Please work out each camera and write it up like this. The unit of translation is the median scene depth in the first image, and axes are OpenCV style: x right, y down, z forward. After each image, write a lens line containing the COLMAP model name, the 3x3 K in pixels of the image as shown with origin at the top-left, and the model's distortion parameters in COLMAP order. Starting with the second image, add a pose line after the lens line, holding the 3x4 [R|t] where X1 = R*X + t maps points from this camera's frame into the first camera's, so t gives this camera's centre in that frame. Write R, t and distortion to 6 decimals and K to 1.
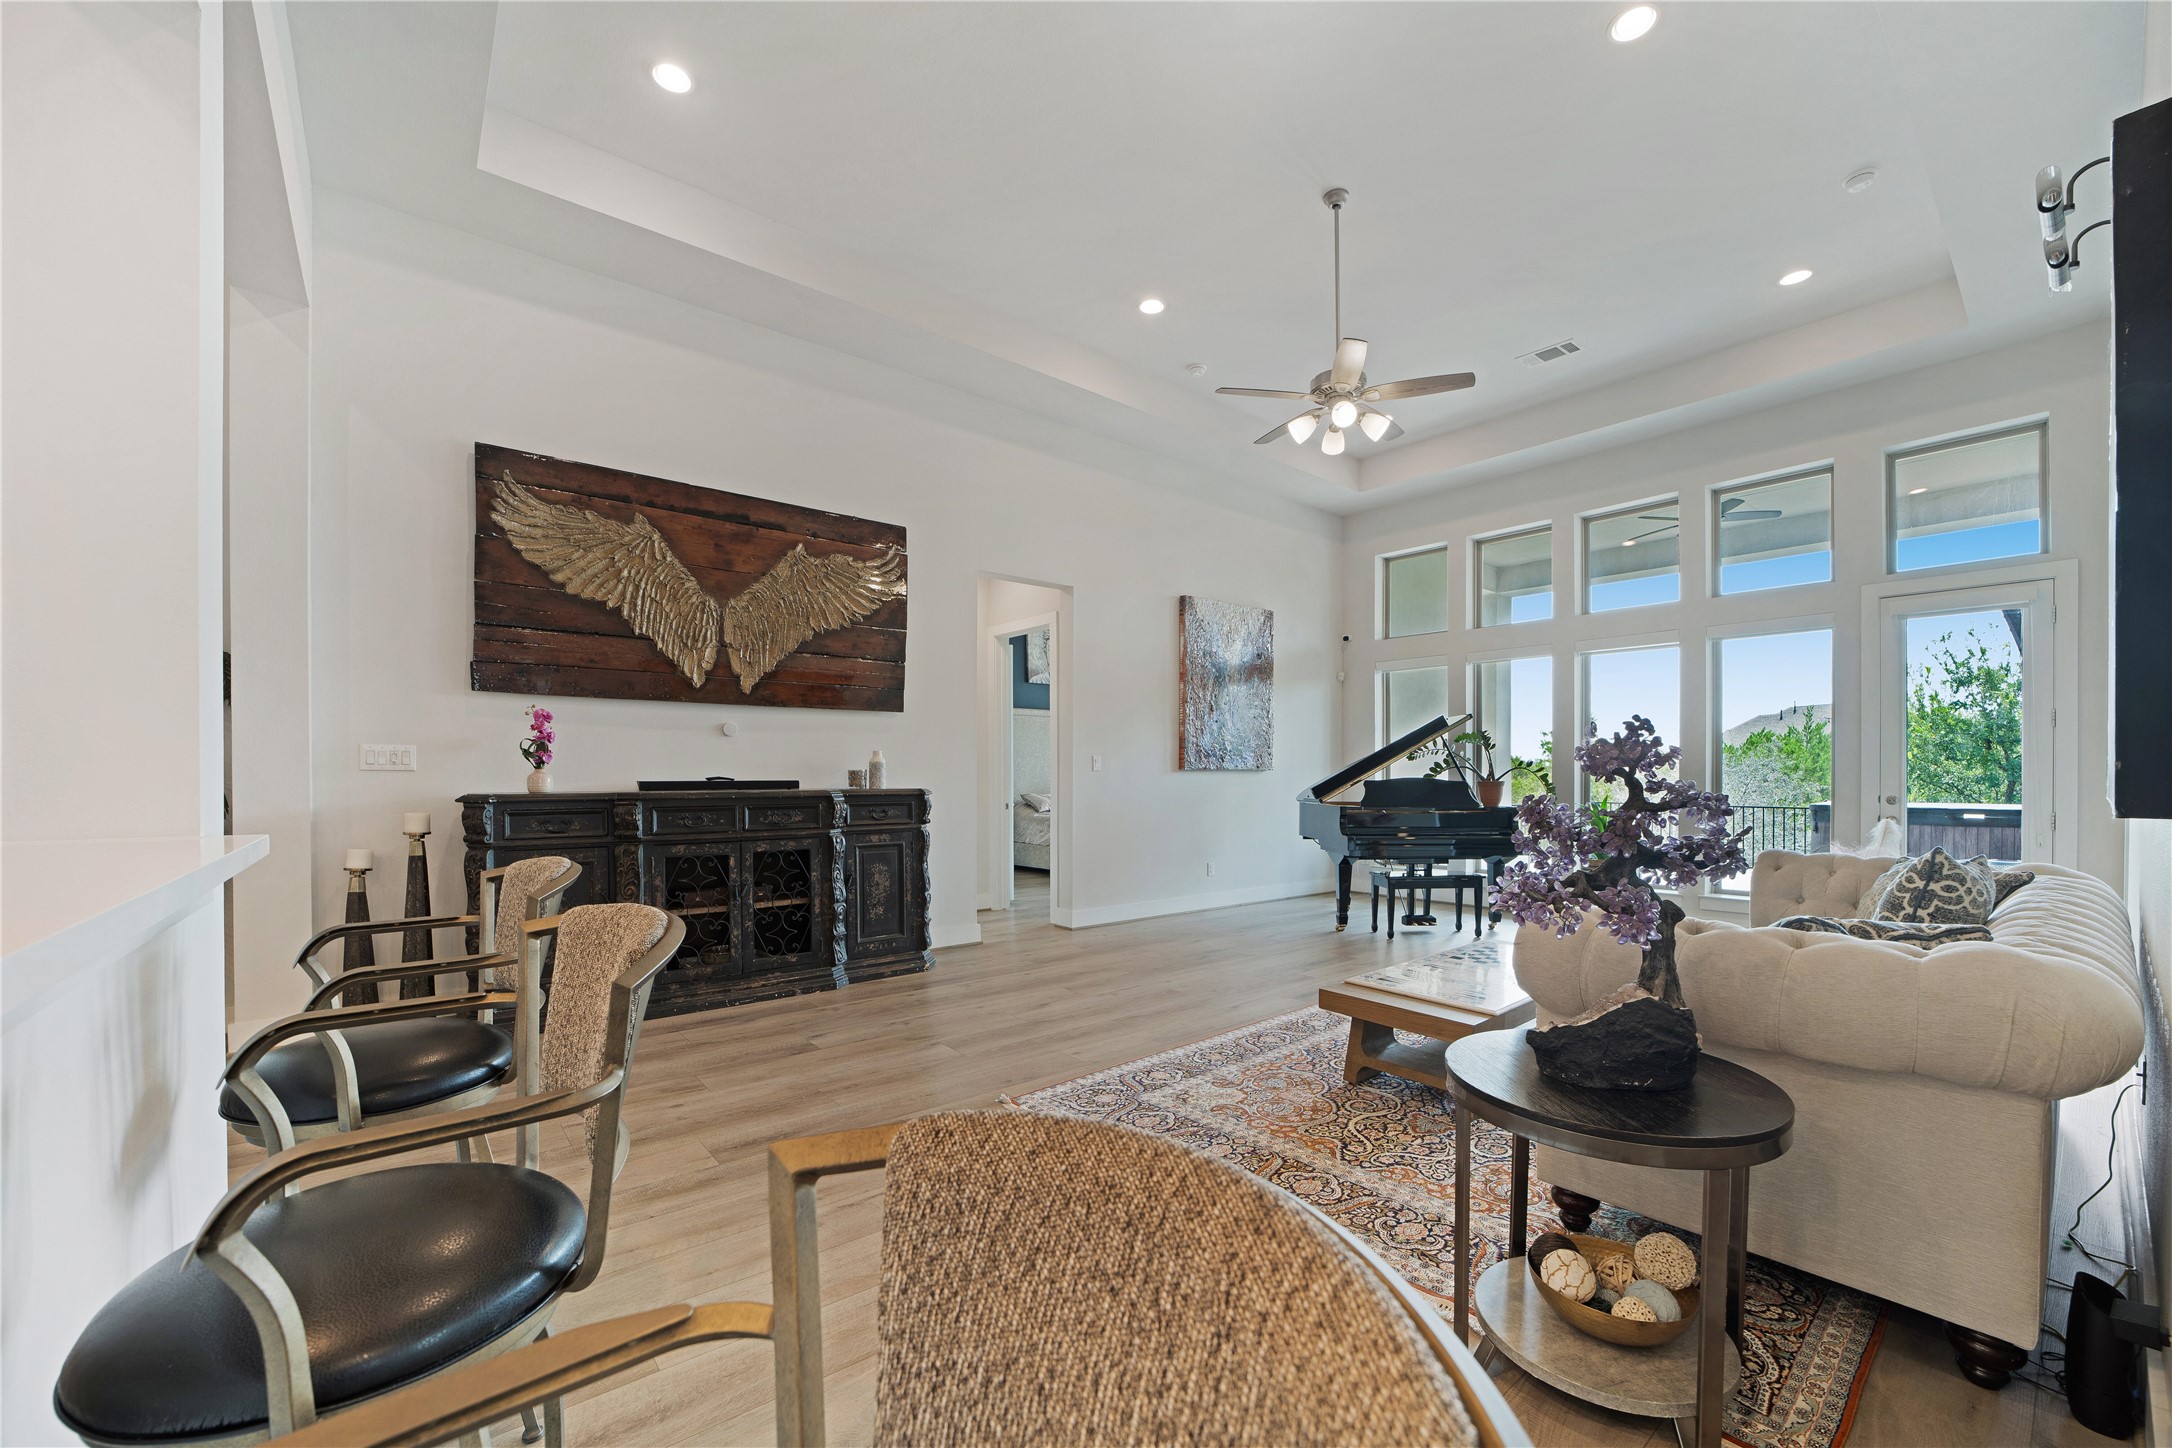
lens RADIAL K [[854.5, 0, 1093.0], [0, 854.5, 767.3], [0, 0, 1]] dist [0.000448, 0.000172]
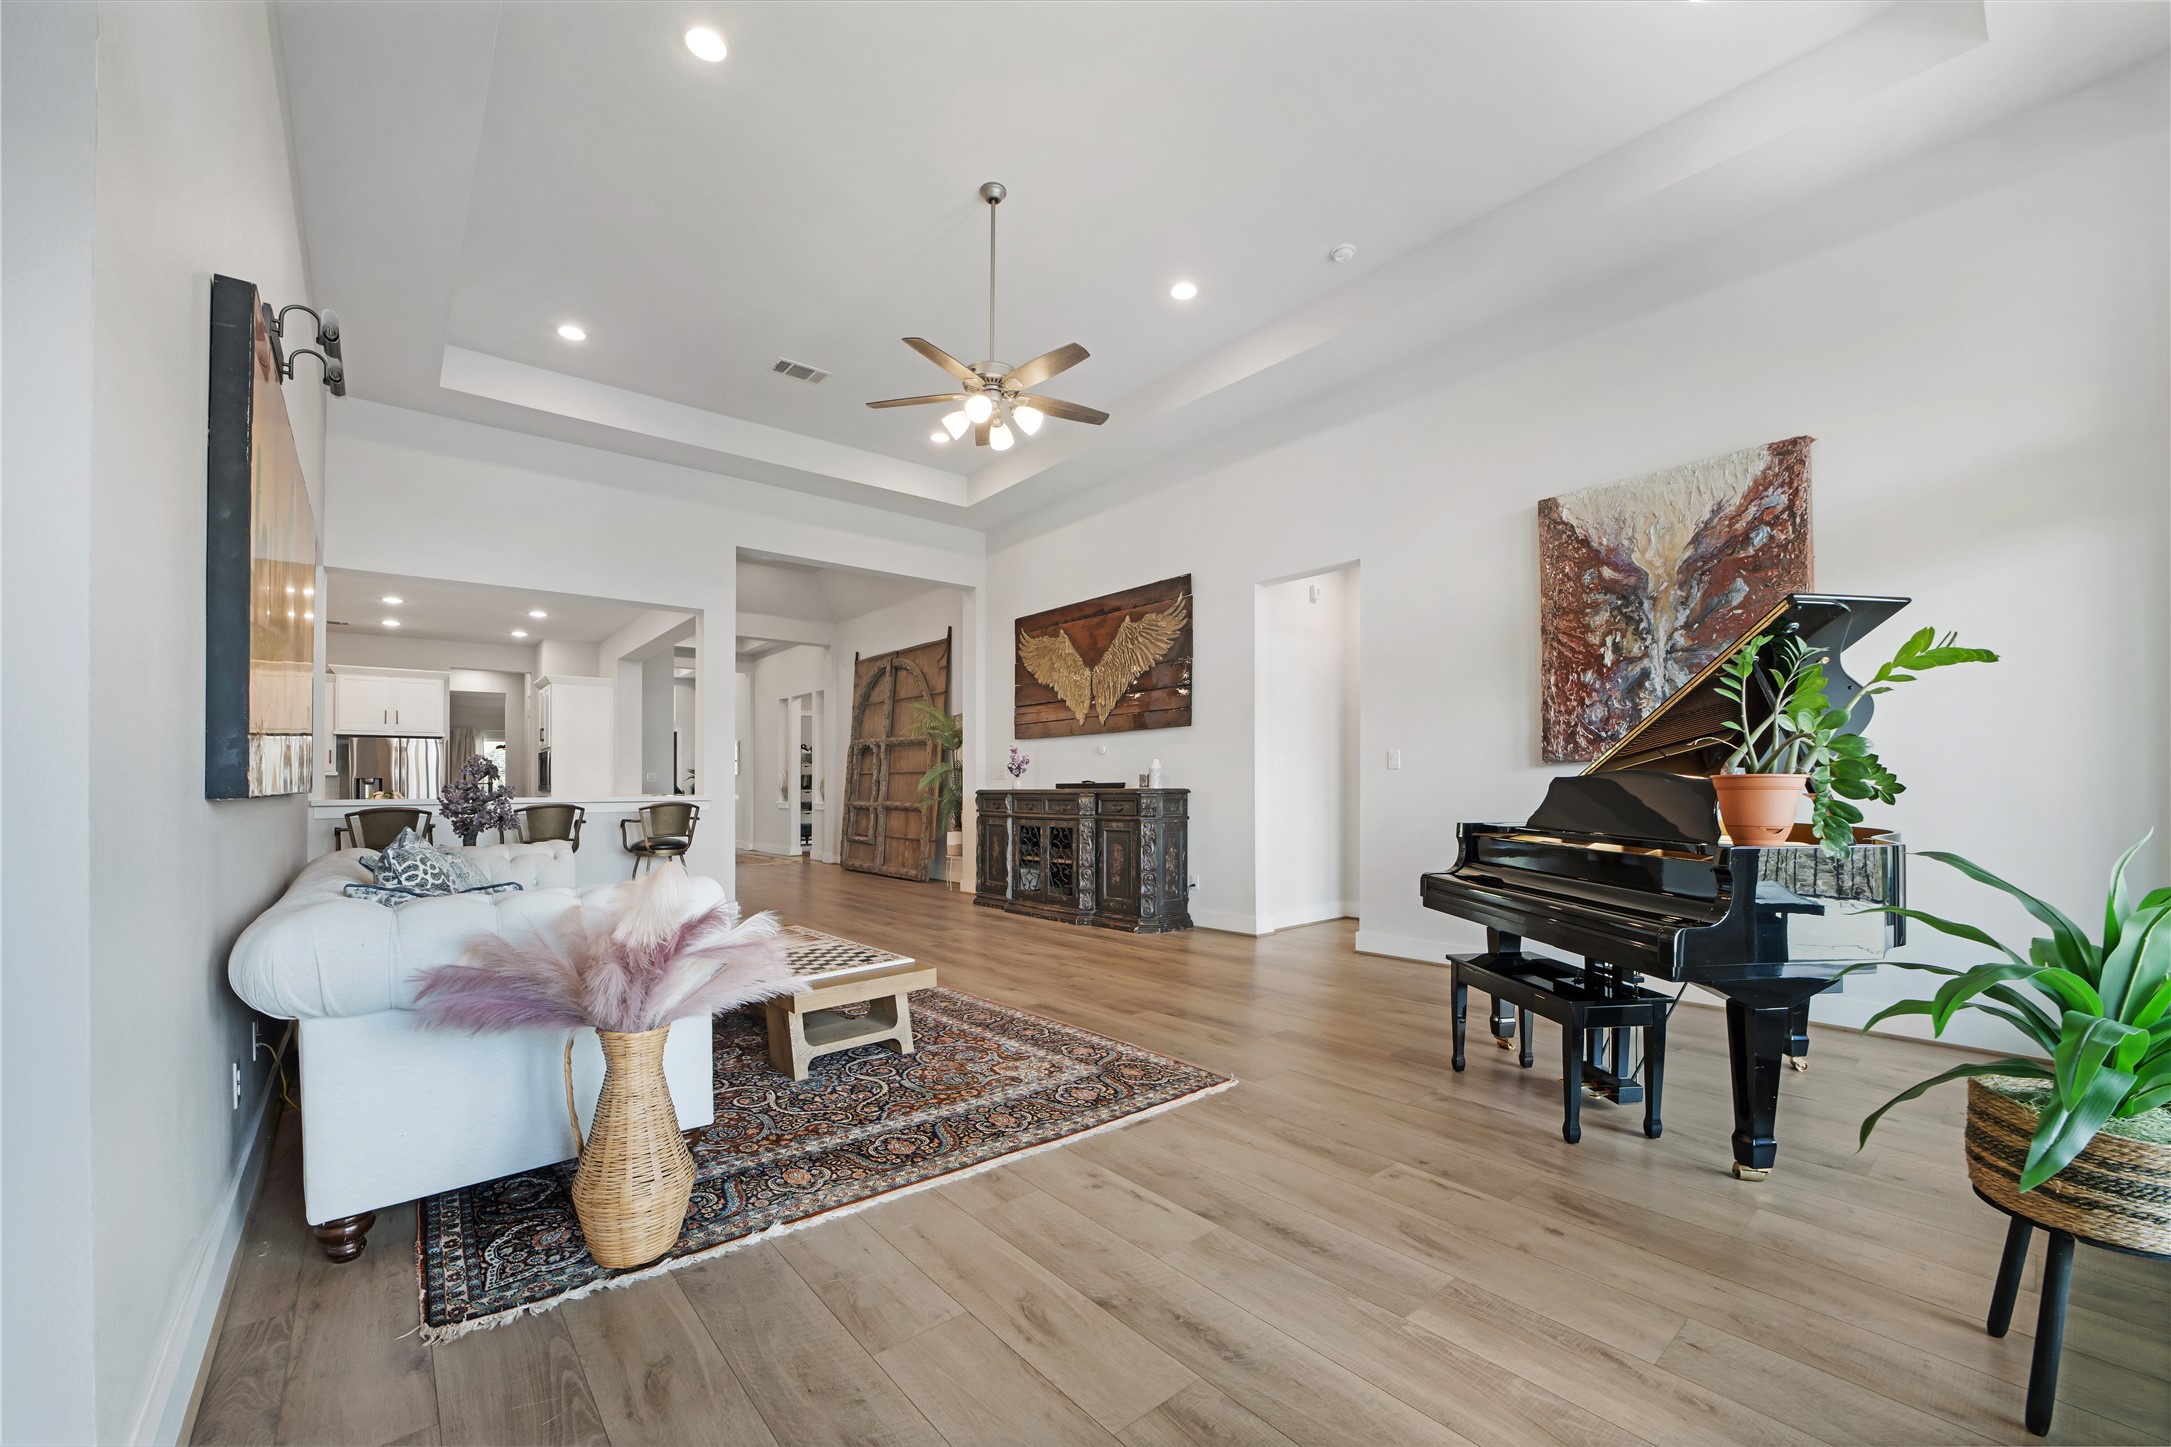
lens RADIAL K [[881.1, 0, 1100.8], [0, 881.1, 750.6], [0, 0, 1]] dist [-0.008005, 0.000210]
pose [[0.027437, -0.045696, -0.998579, 1.104876], [0.014730, 0.998865, -0.045305, 0.027747], [0.999515, -0.013466, 0.028079, 0.907253]]
